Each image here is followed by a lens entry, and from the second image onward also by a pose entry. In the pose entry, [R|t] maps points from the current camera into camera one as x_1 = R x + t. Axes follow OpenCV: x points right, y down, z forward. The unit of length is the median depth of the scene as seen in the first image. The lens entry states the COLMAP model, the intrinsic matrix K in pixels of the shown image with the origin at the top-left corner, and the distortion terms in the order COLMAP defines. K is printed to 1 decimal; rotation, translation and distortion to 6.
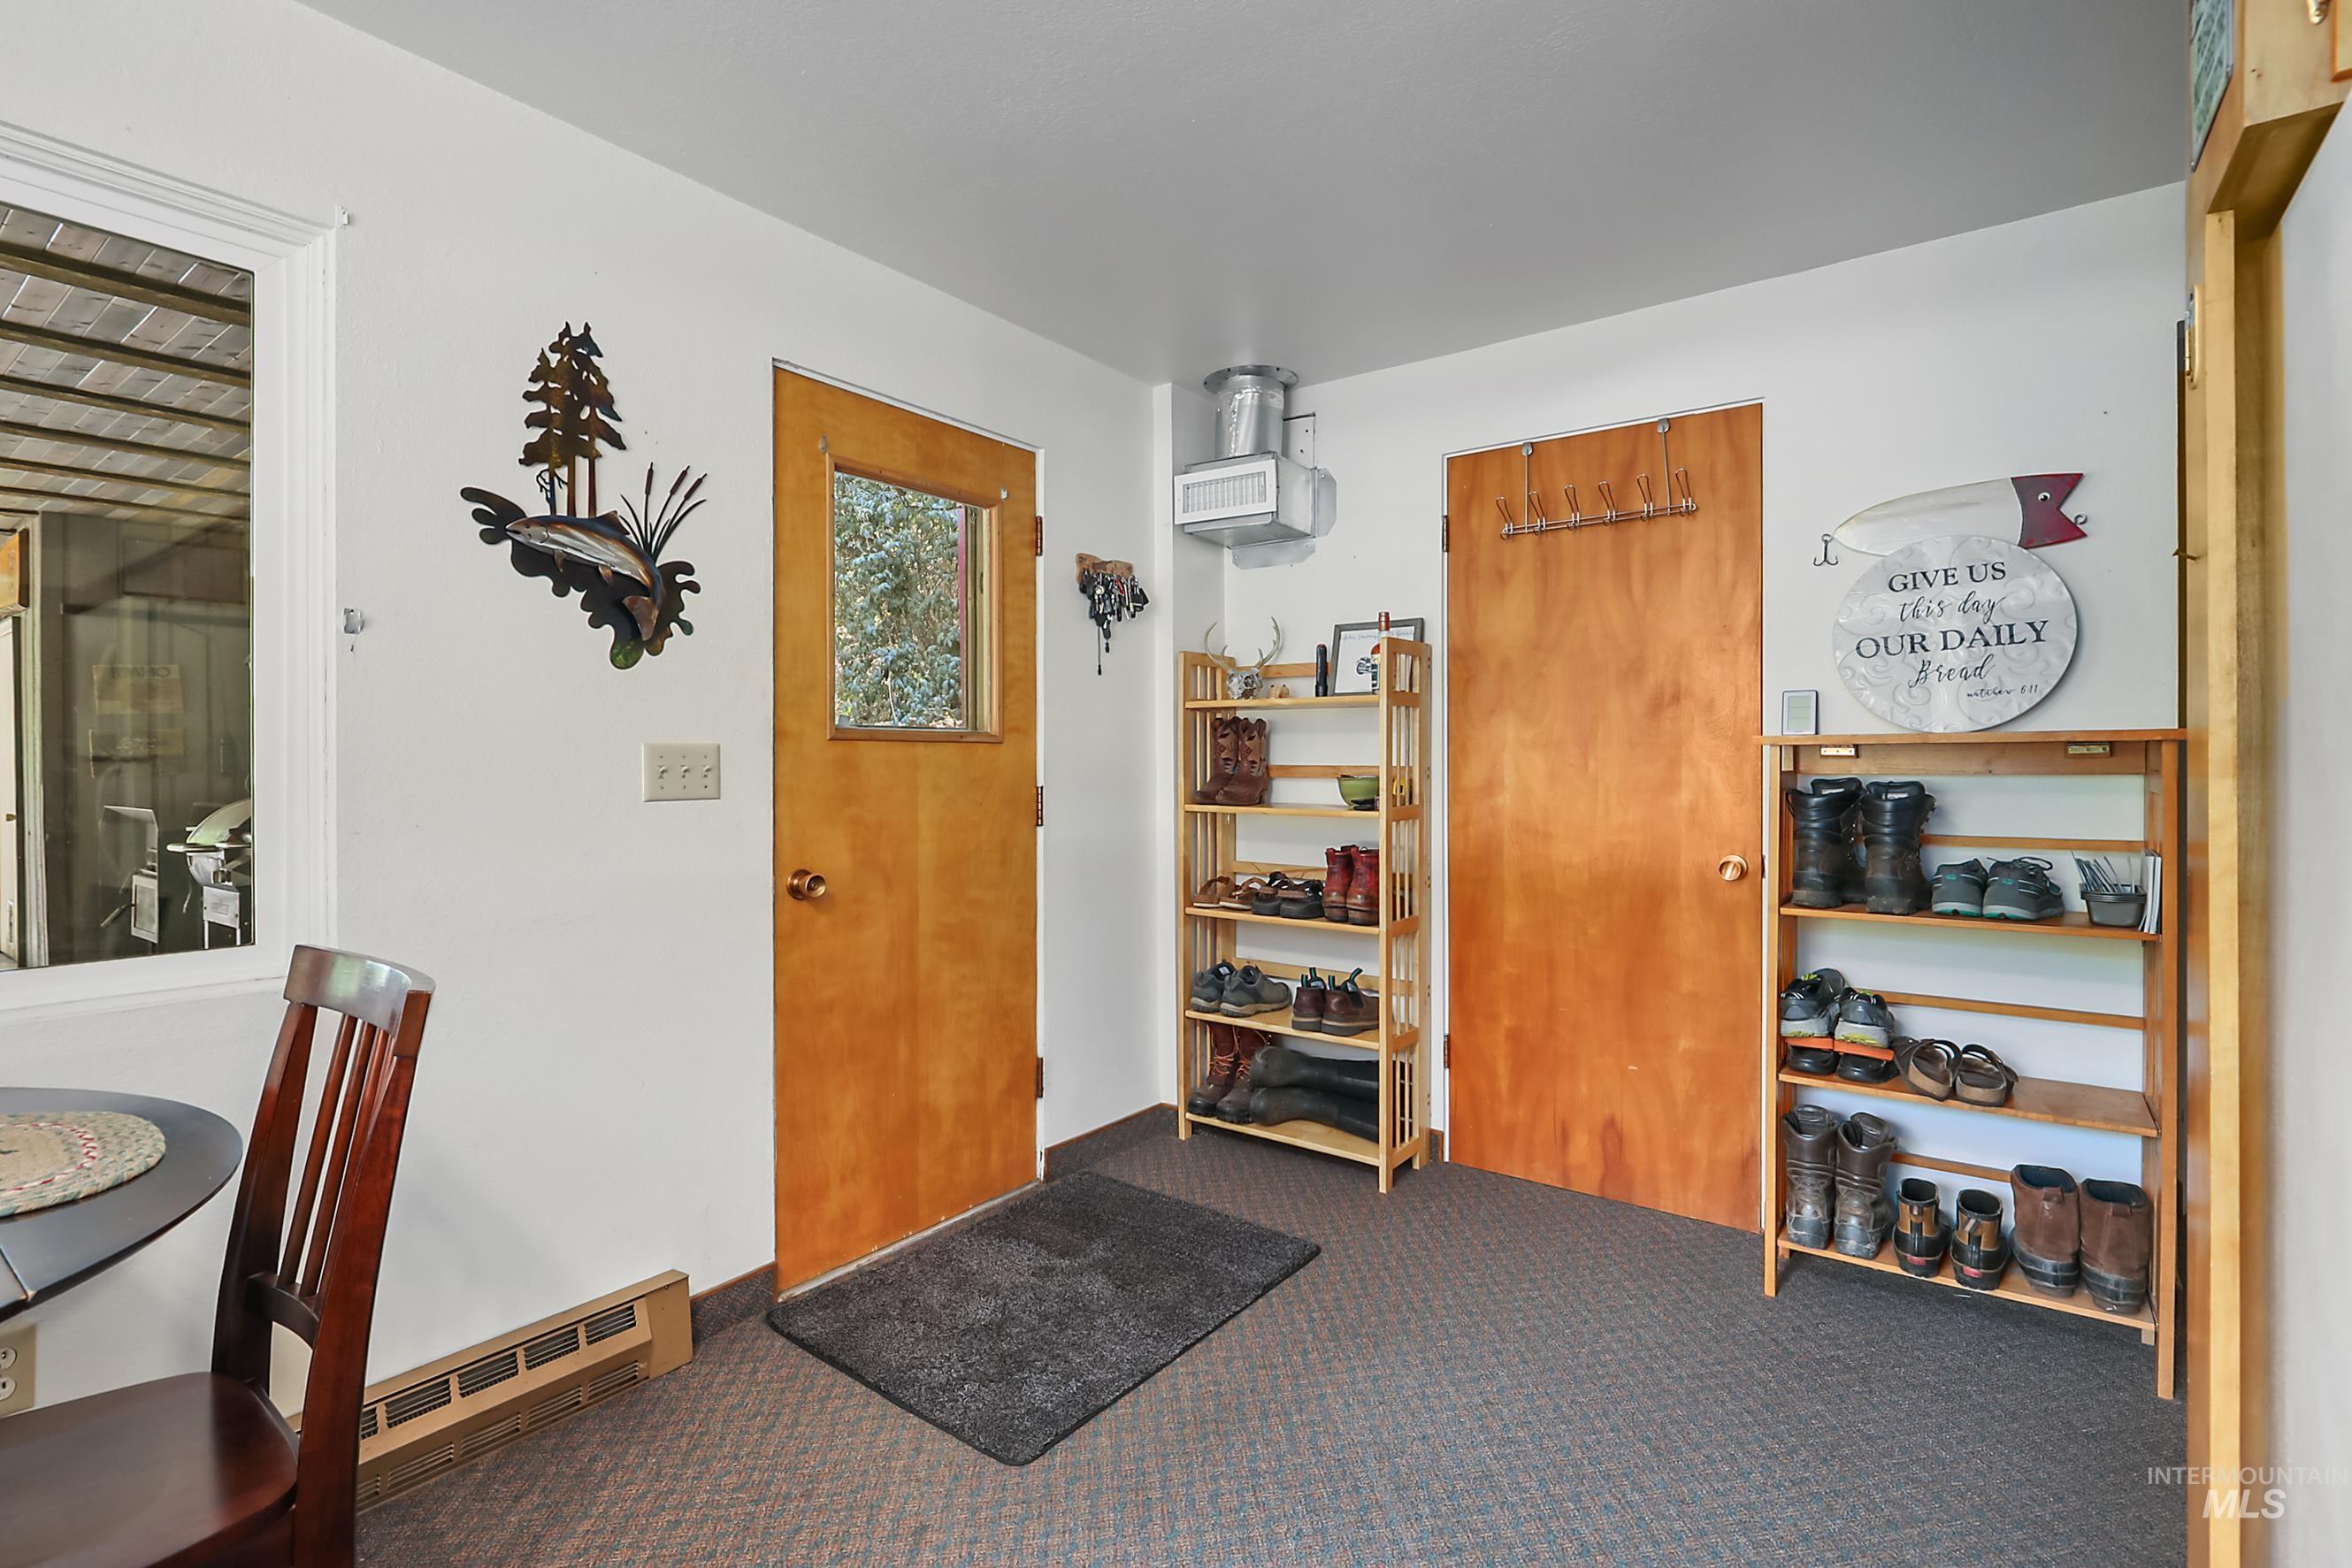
lens RADIAL K [[1097.3, 0, 1176.0], [0, 1097.3, 767.0], [0, 0, 1]] dist [-0.012940, 0.003446]
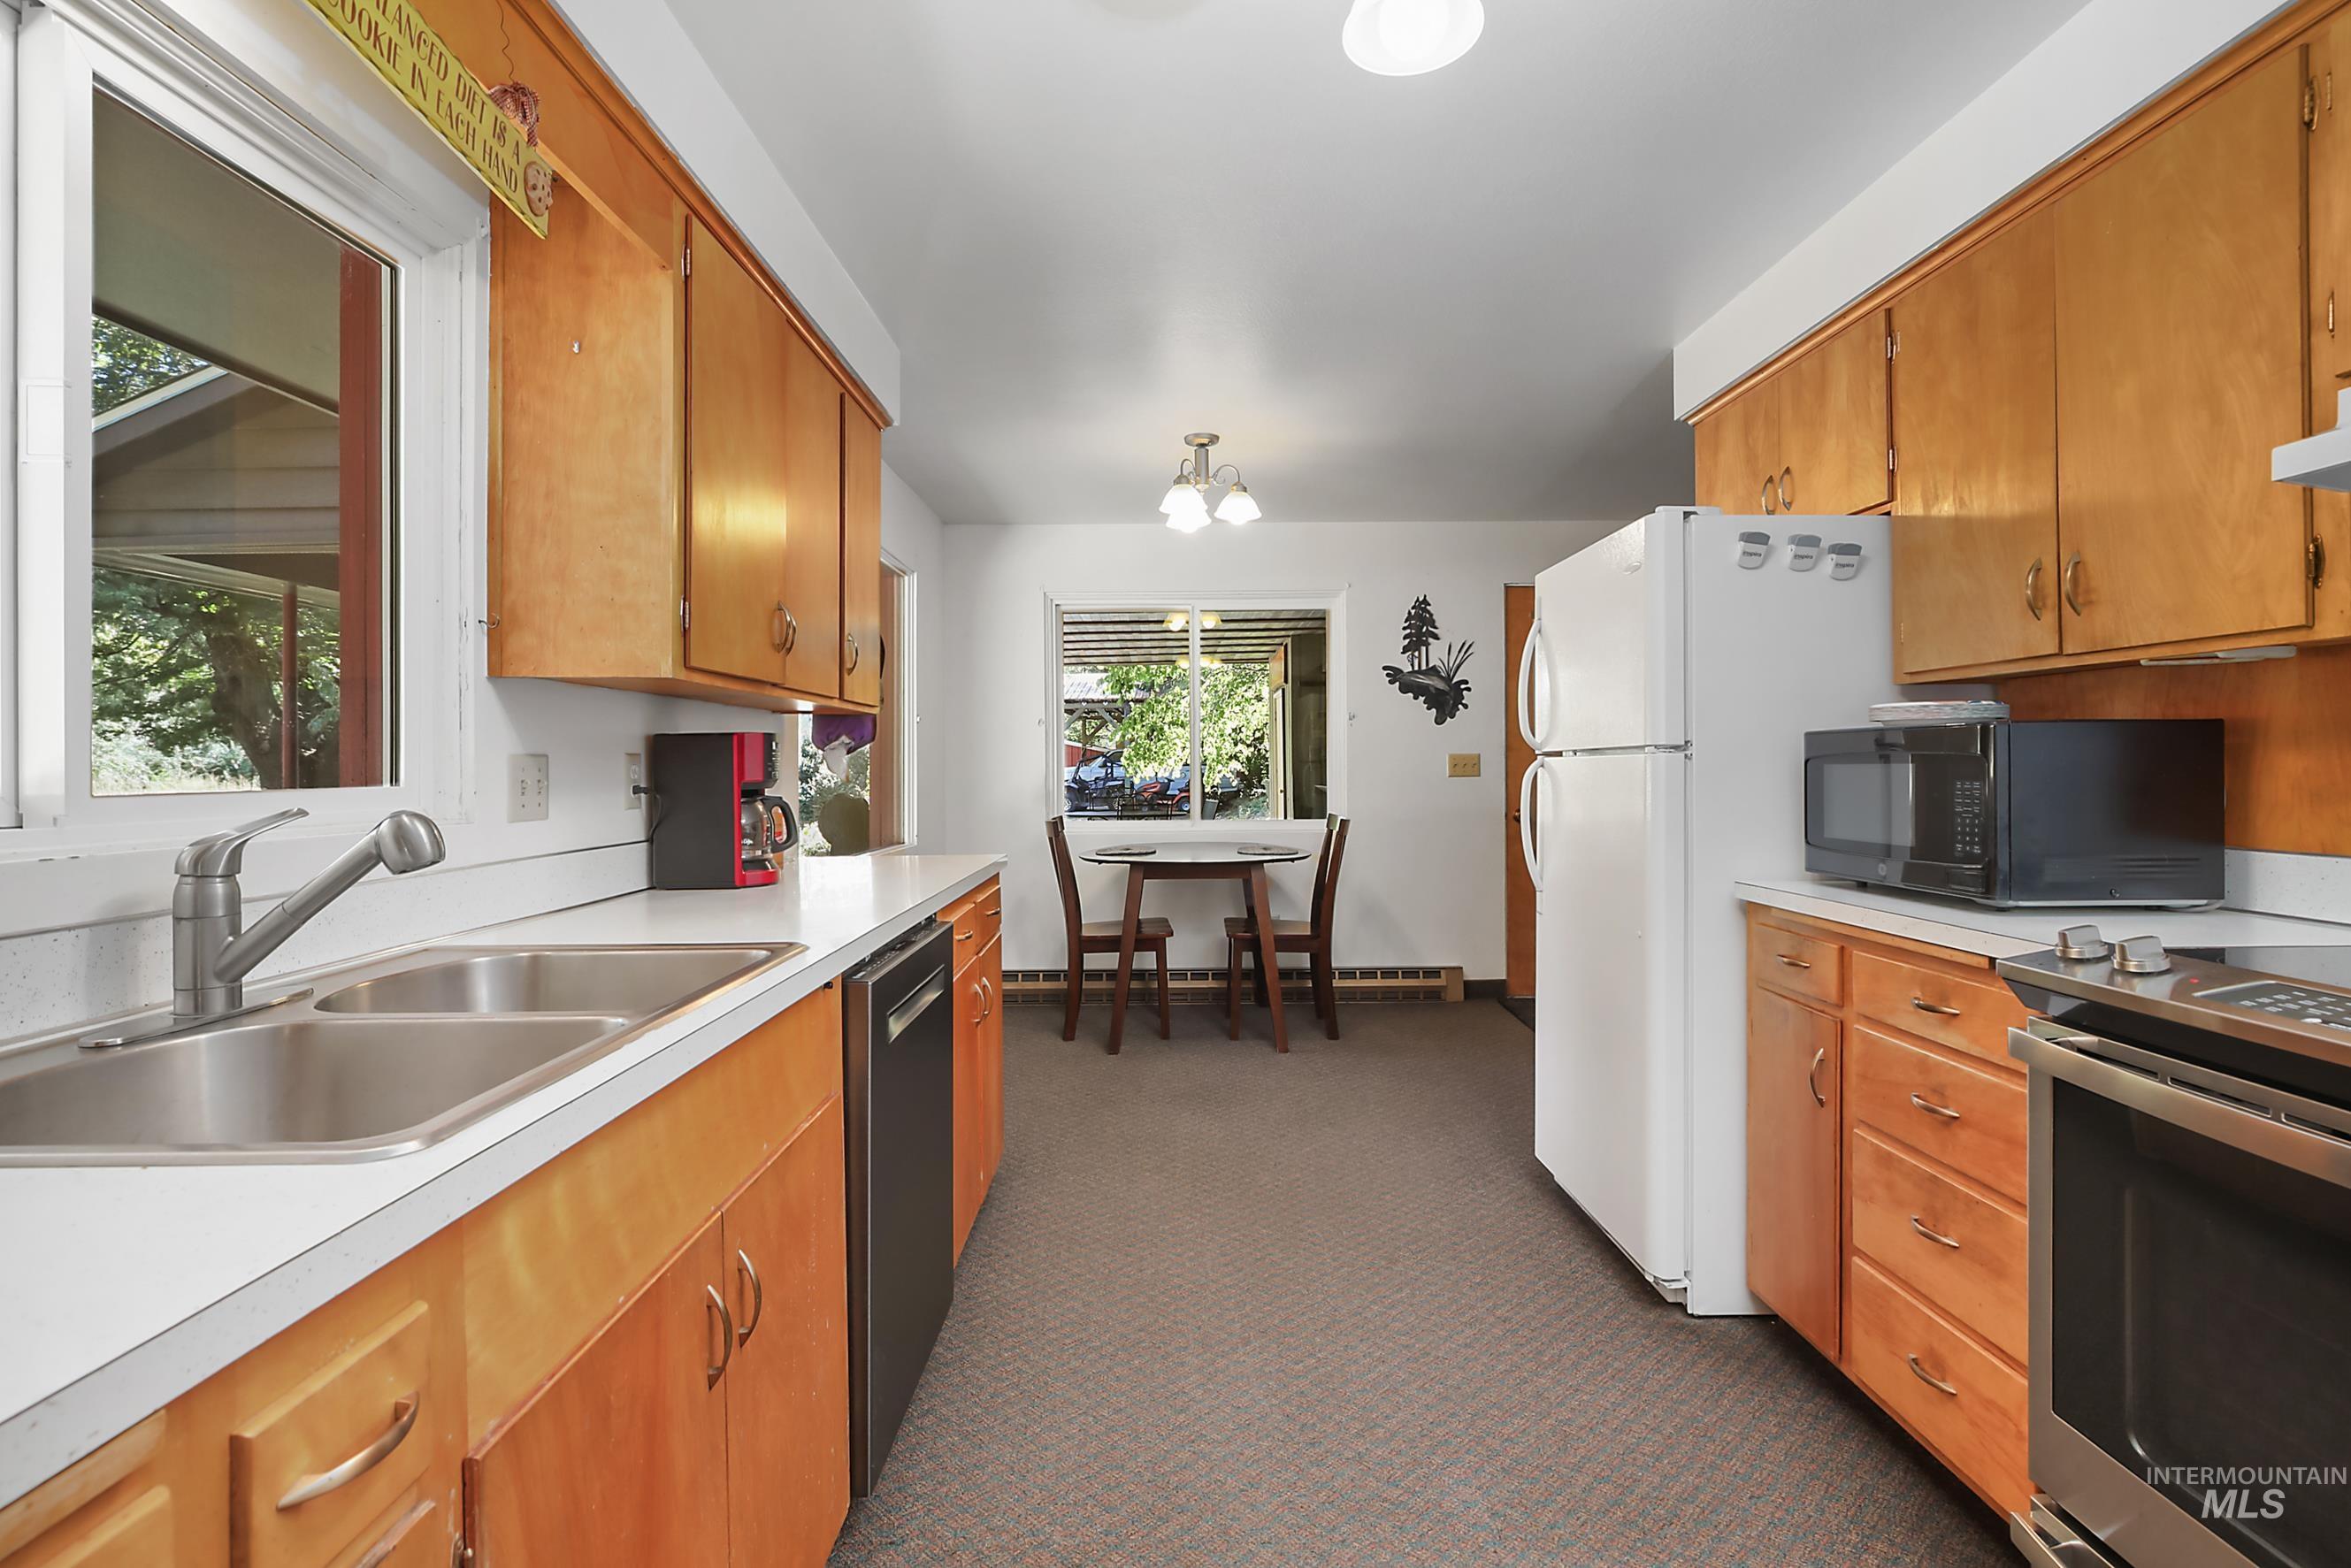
lens RADIAL K [[1096.8, 0, 1174.5], [0, 1096.8, 769.5], [0, 0, 1]] dist [-0.012940, 0.003446]
pose [[0.596494, -0.000674, -0.802617, 1.223752], [0.006041, 0.999975, 0.003651, 0.001113], [0.802594, -0.007026, 0.596484, -1.066030]]
